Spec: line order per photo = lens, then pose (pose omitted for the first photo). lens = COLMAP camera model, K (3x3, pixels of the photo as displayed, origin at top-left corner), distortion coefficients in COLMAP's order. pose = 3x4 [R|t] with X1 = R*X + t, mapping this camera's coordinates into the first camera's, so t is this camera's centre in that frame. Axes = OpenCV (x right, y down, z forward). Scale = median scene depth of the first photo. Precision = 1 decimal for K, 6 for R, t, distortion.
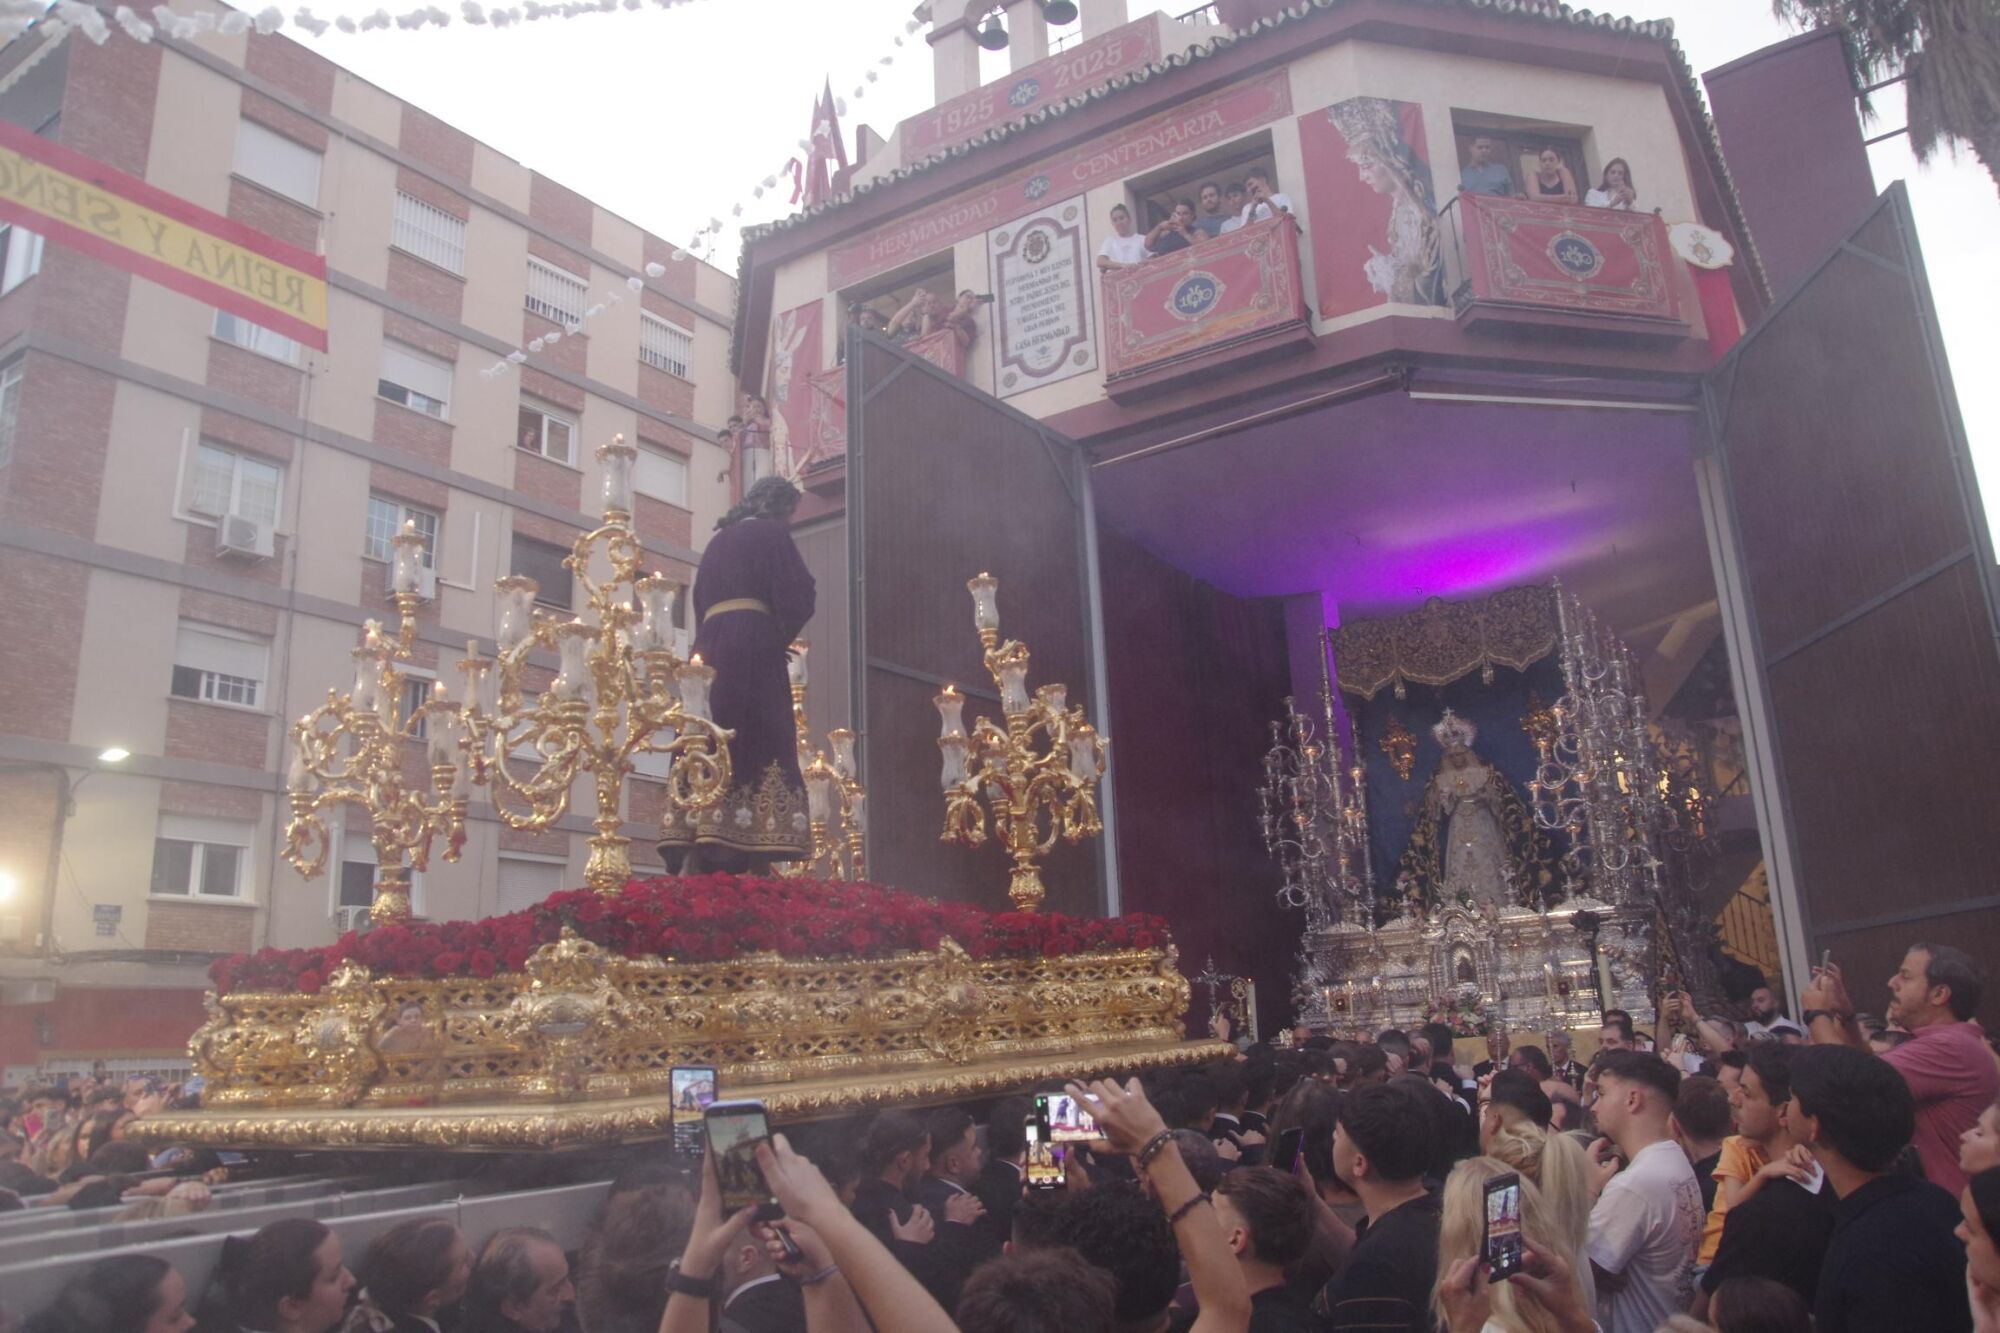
lens RADIAL K [[1449.5, 0, 1000.0], [0, 1449.5, 666.5], [0, 0, 1]] dist [-0.139752, 0.125750]
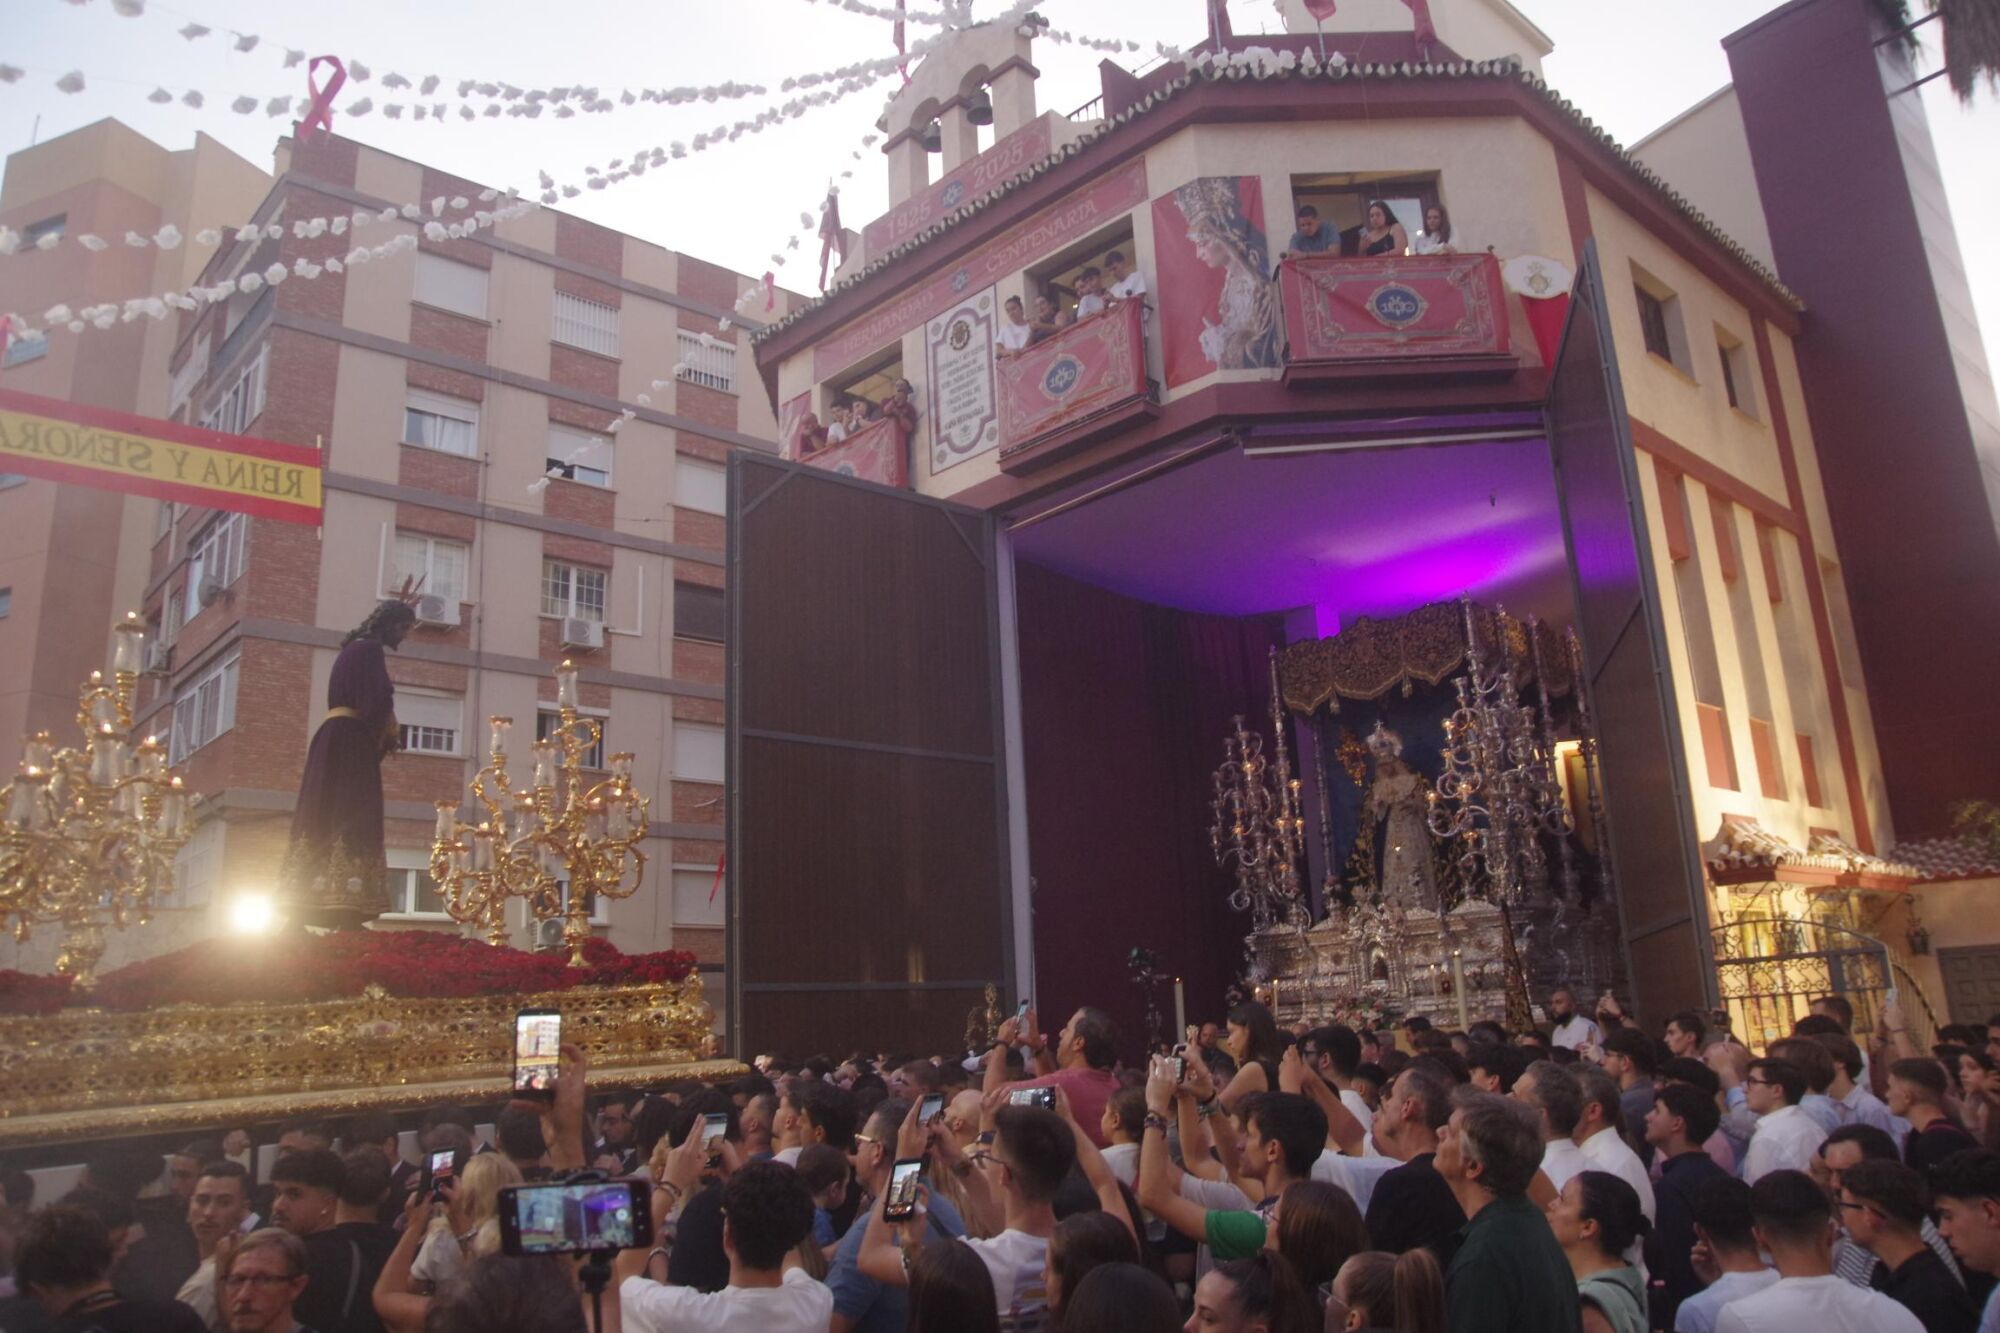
lens RADIAL K [[1453.5, 0, 1002.8], [0, 1453.5, 658.3], [0, 0, 1]] dist [-0.143759, 0.122517]
pose [[0.973834, -0.061651, -0.218739, 0.293356], [0.064933, 0.997859, 0.007838, -0.045868], [0.217787, -0.021836, 0.975752, -0.108677]]
